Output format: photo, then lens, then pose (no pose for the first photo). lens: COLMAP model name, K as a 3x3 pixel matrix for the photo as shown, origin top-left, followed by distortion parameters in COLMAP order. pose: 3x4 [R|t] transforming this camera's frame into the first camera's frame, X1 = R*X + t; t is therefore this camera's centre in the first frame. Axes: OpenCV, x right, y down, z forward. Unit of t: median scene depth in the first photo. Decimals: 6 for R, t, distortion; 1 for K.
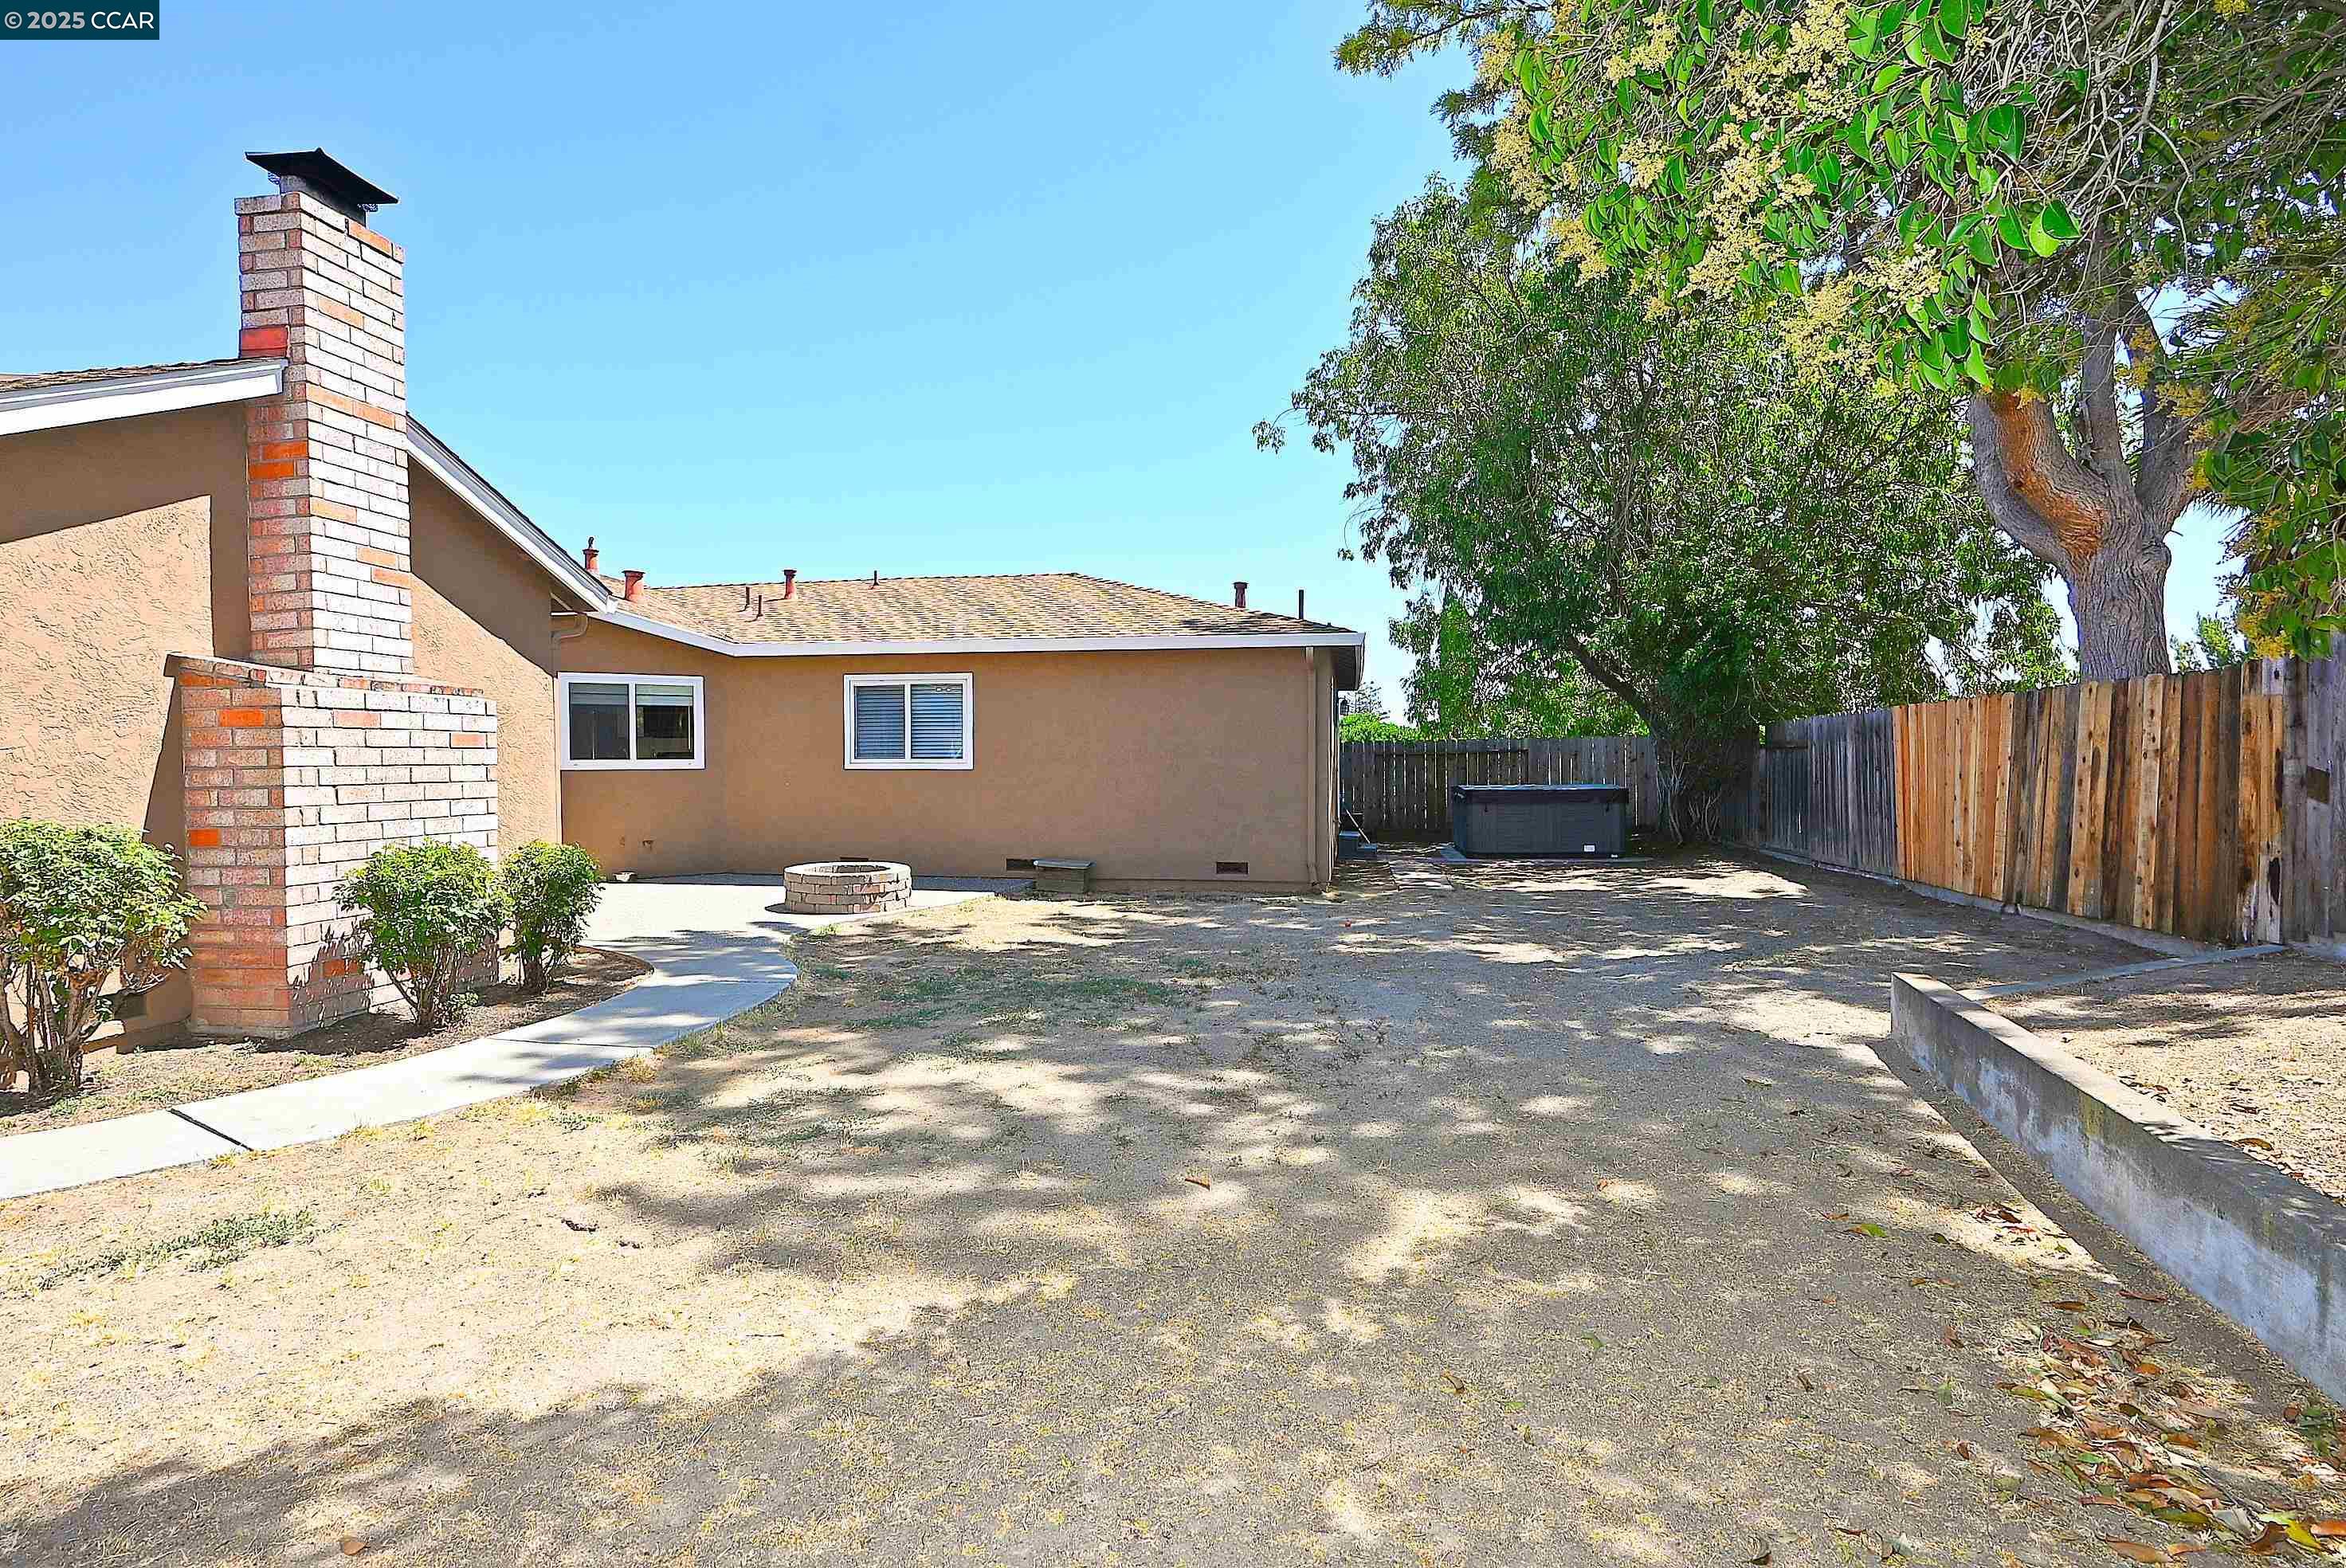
lens RADIAL K [[1181.2, 0, 1173.0], [0, 1181.2, 784.0], [0, 0, 1]] dist [0.000473, 0.000175]
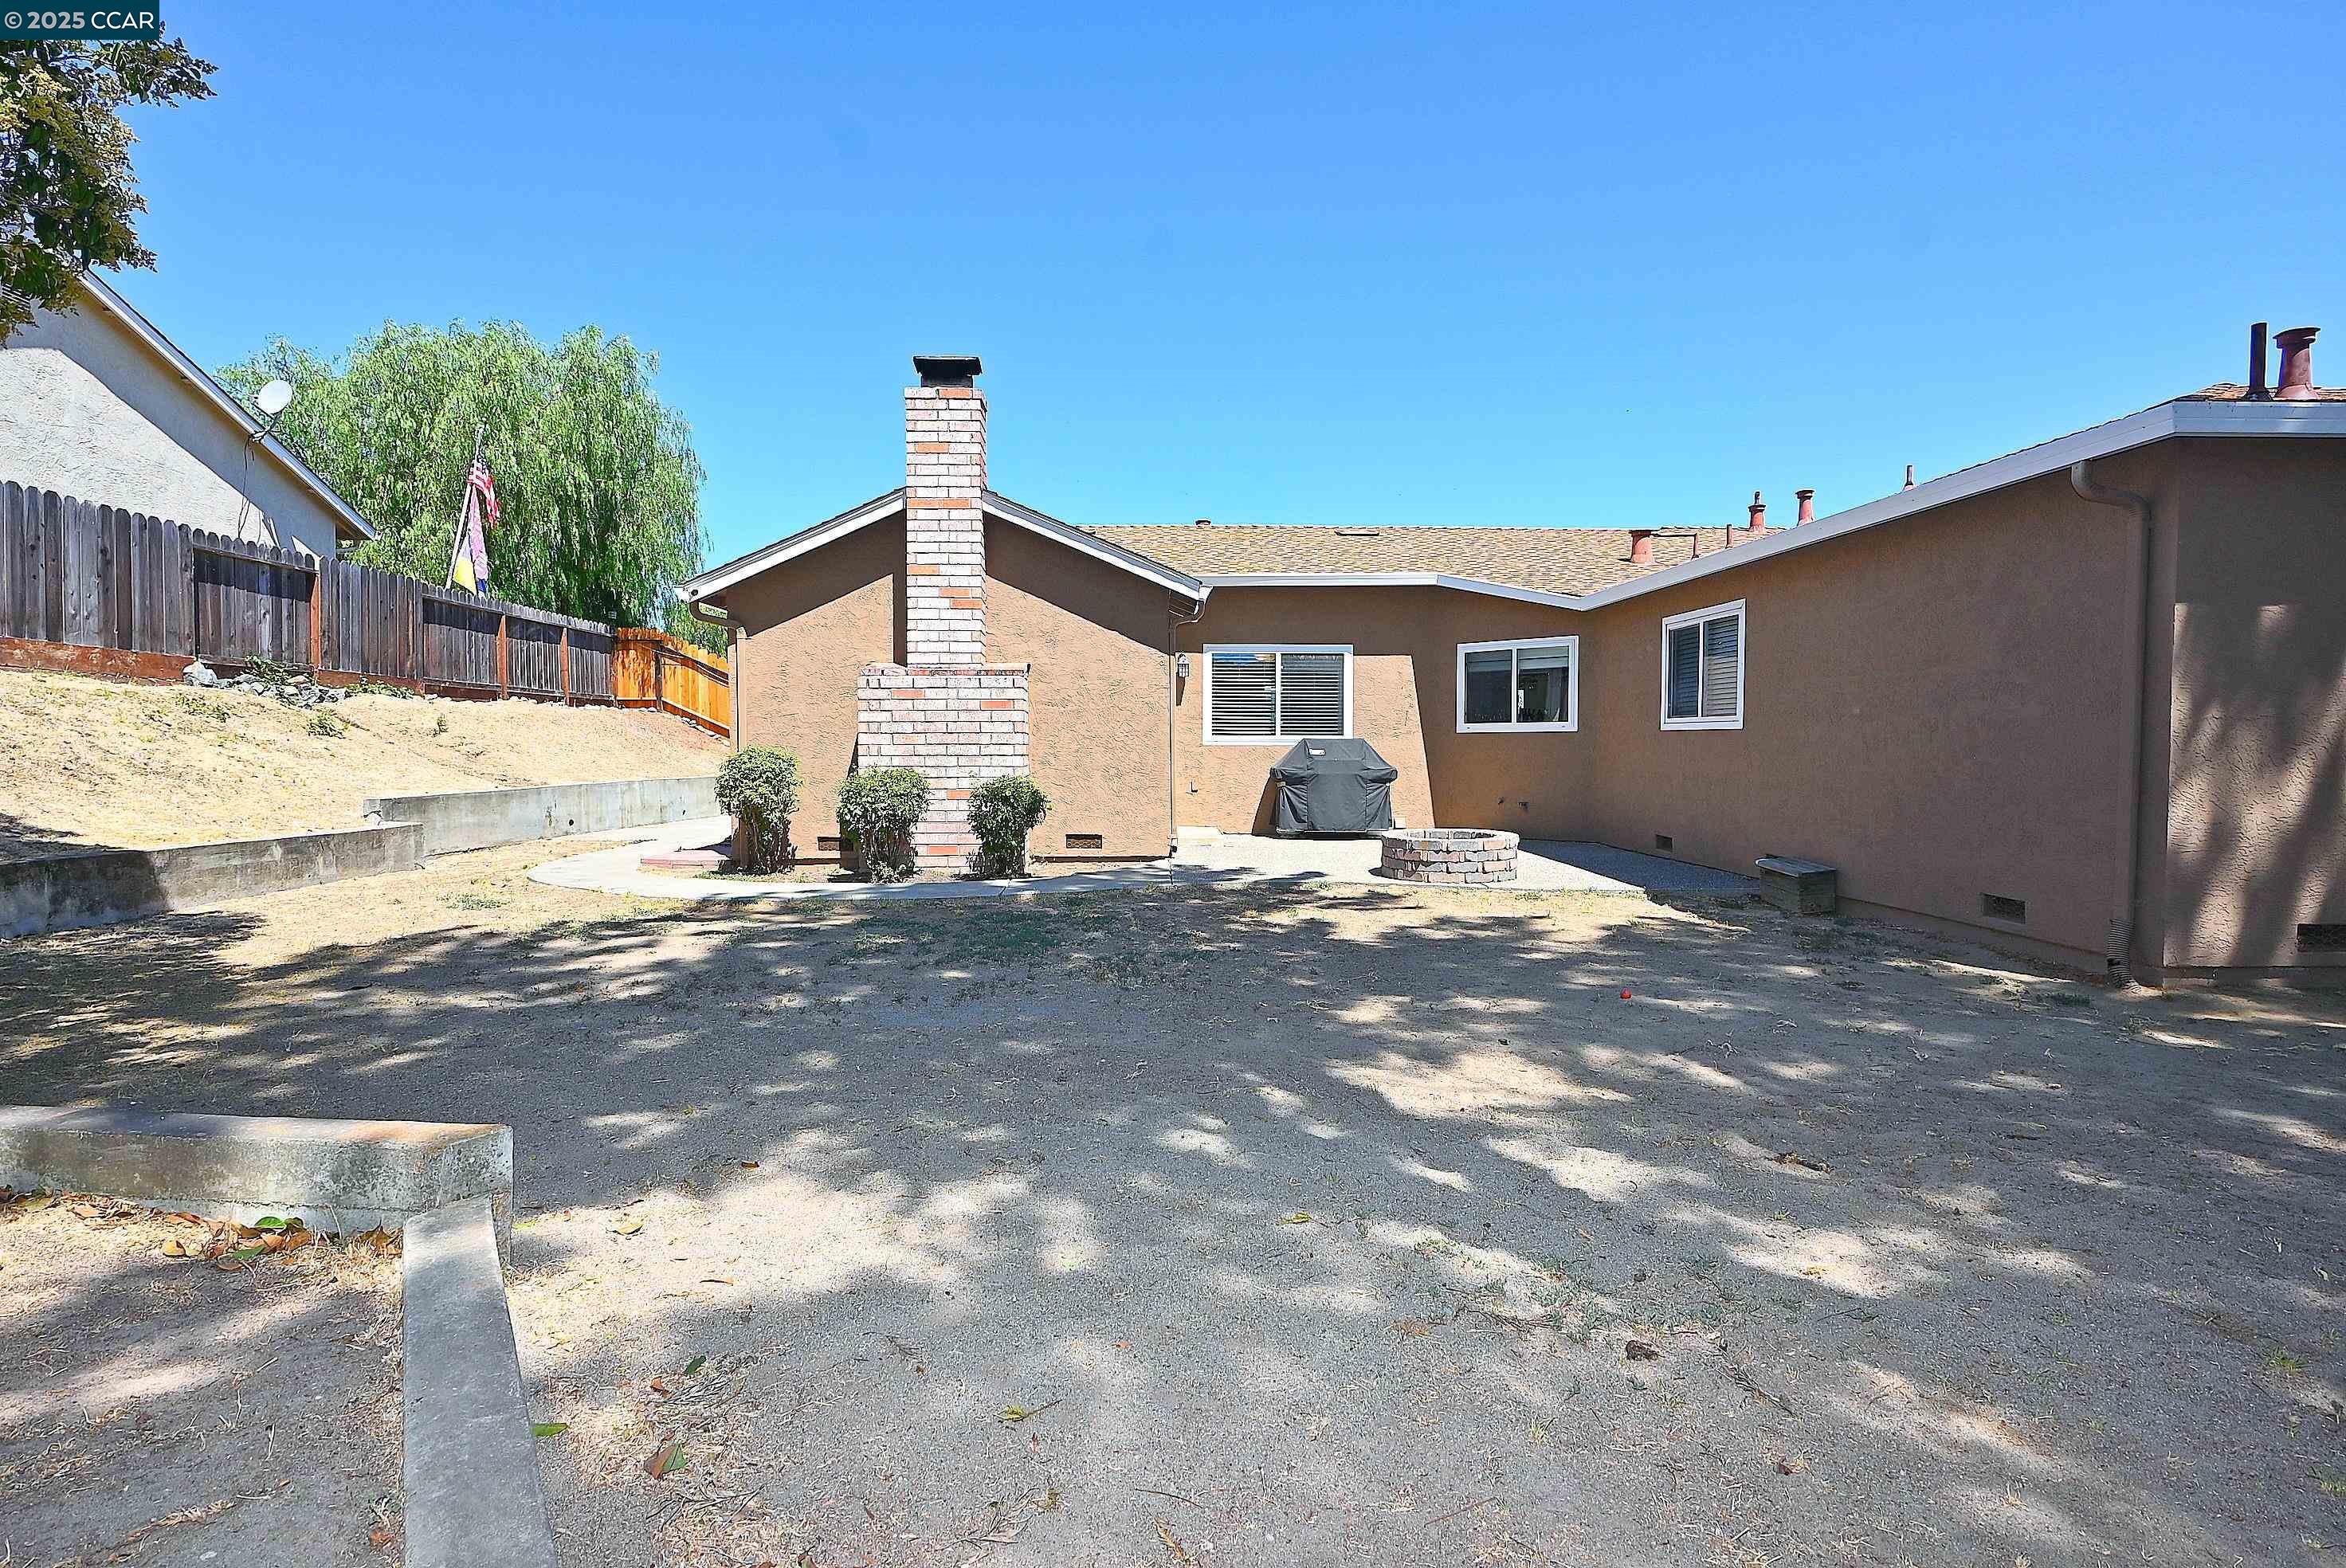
lens RADIAL K [[1154.3, 0, 1158.7], [0, 1154.3, 778.2], [0, 0, 1]] dist [-0.001810, -0.000246]
pose [[0.176666, 0.031039, -0.983781, 0.863113], [-0.019599, 0.999415, 0.028013, 0.010276], [0.984076, 0.014332, 0.177171, 0.932276]]
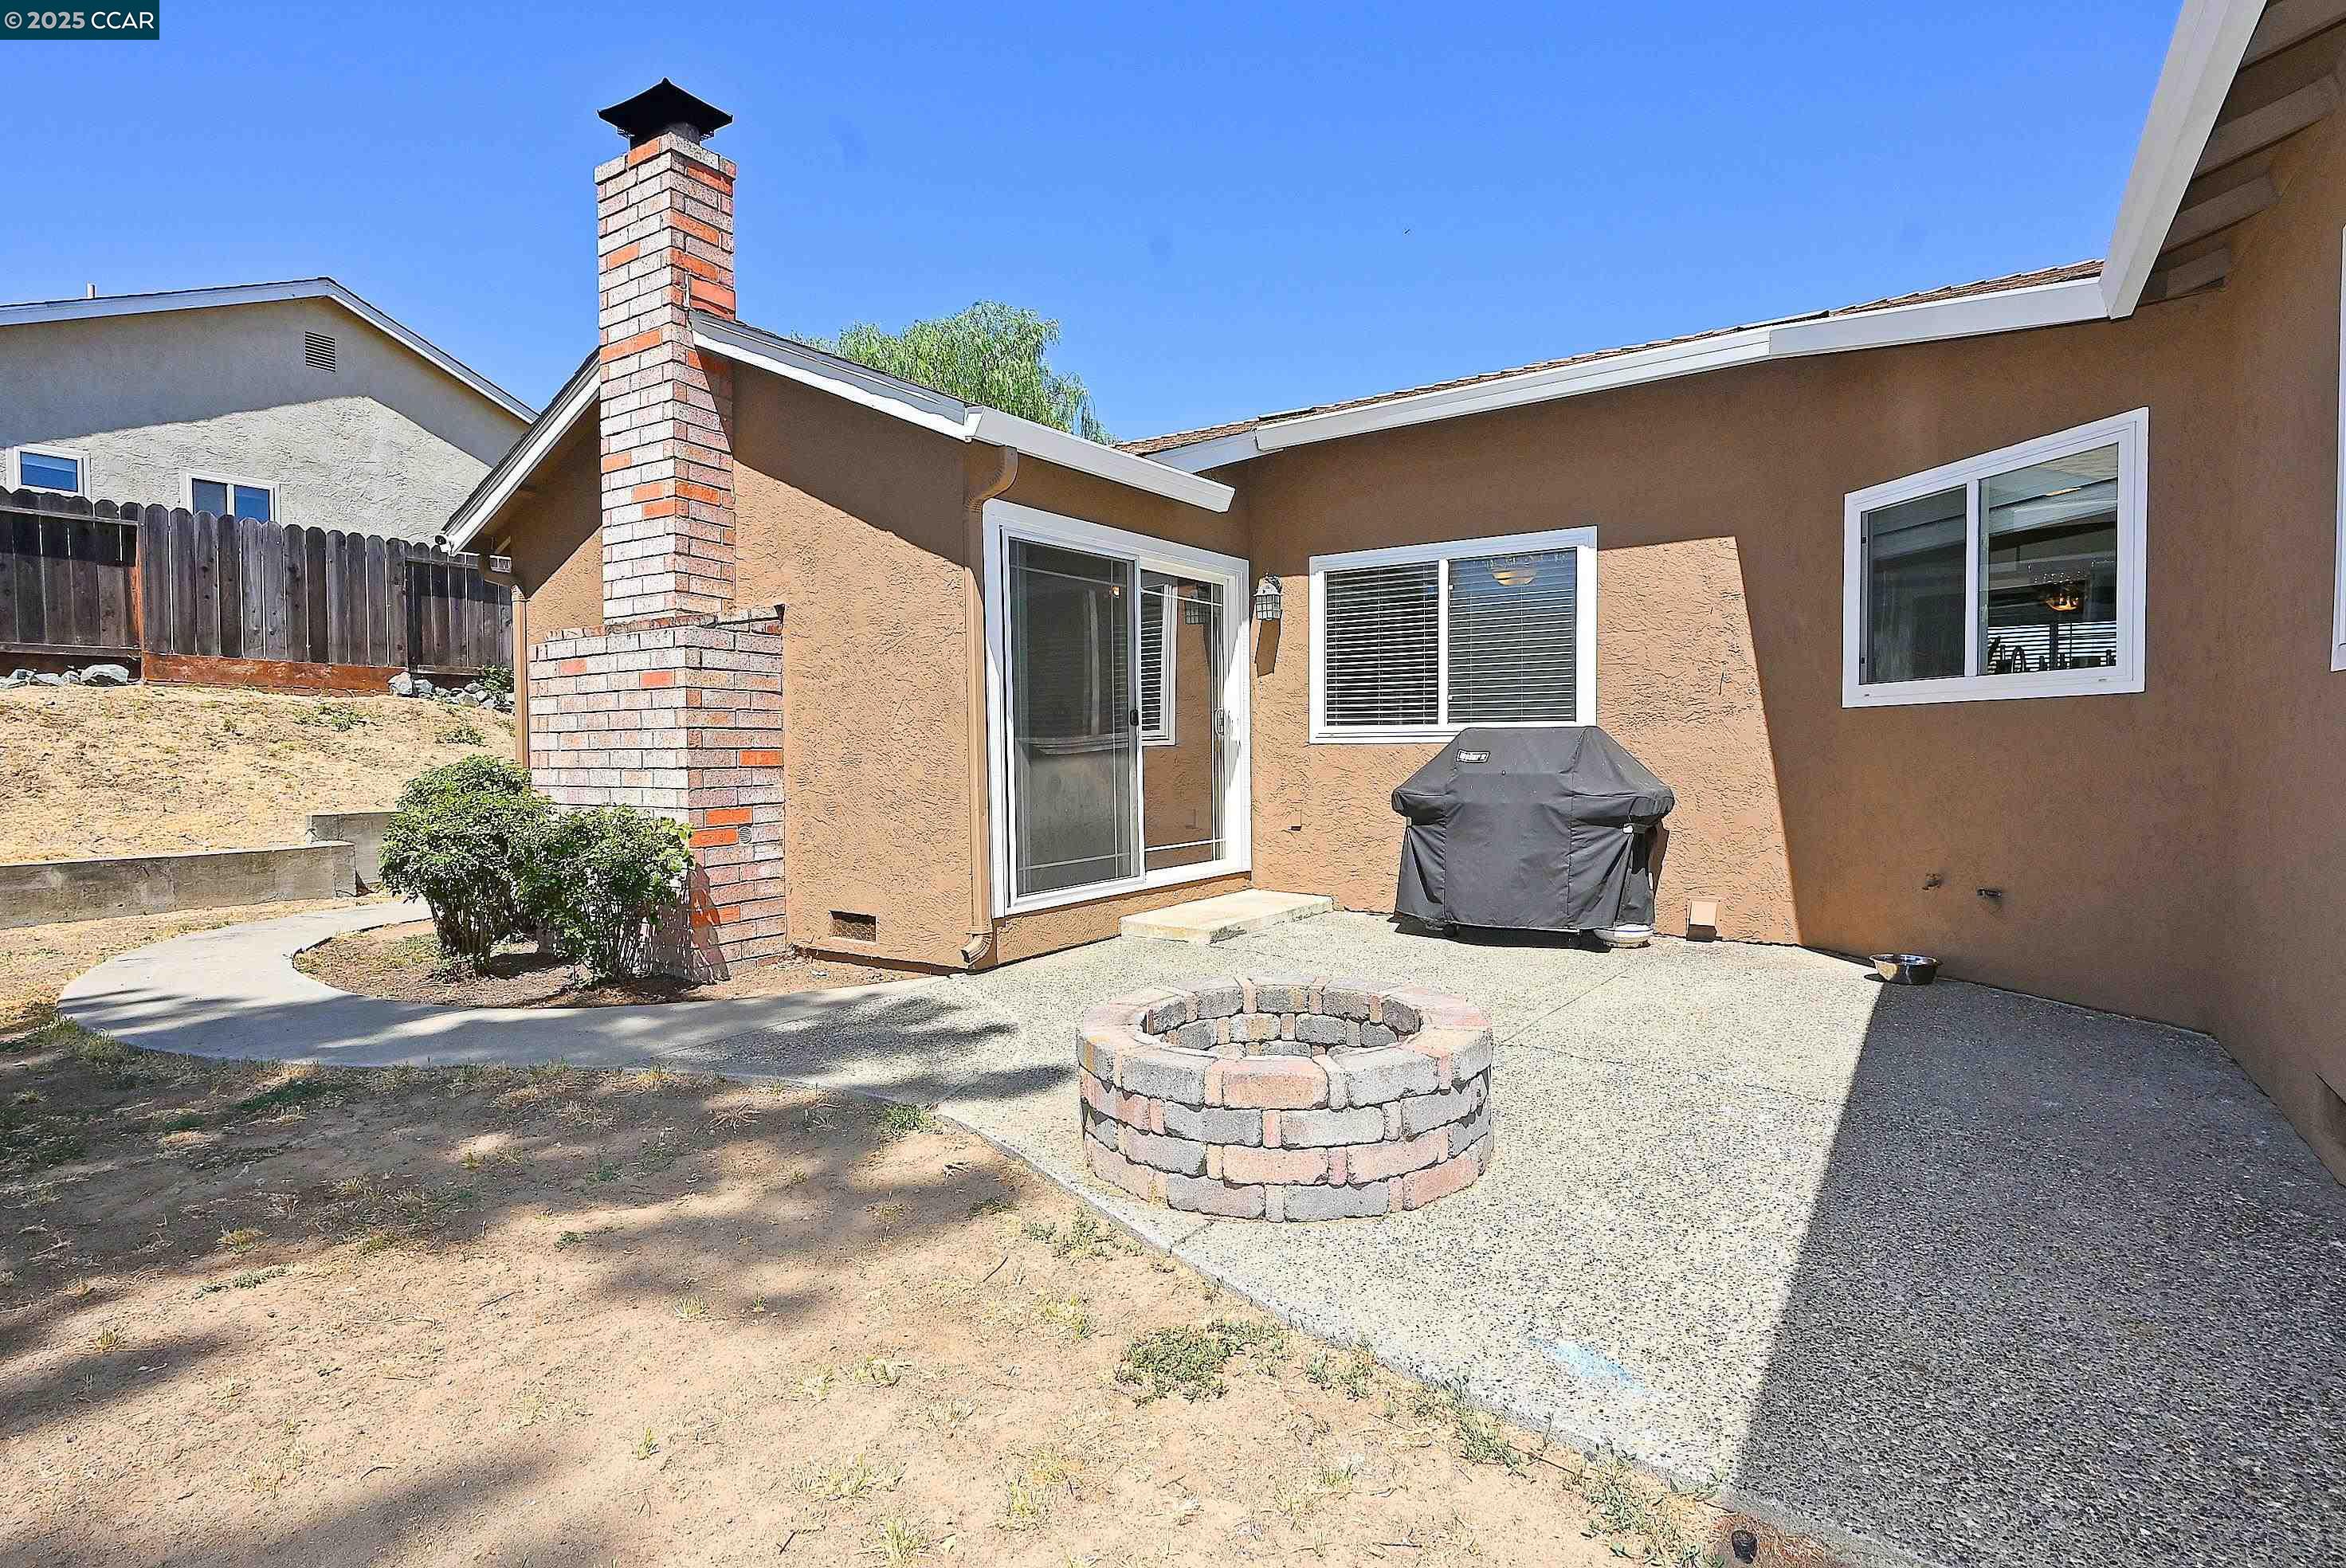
lens RADIAL K [[1162.7, 0, 1171.8], [0, 1162.7, 780.9], [0, 0, 1]] dist [0.000620, 0.000632]
pose [[-0.418041, 0.034141, -0.907786, 0.005320], [-0.006074, 0.999166, 0.040375, -0.000435], [0.908408, 0.022392, -0.417485, 1.659146]]
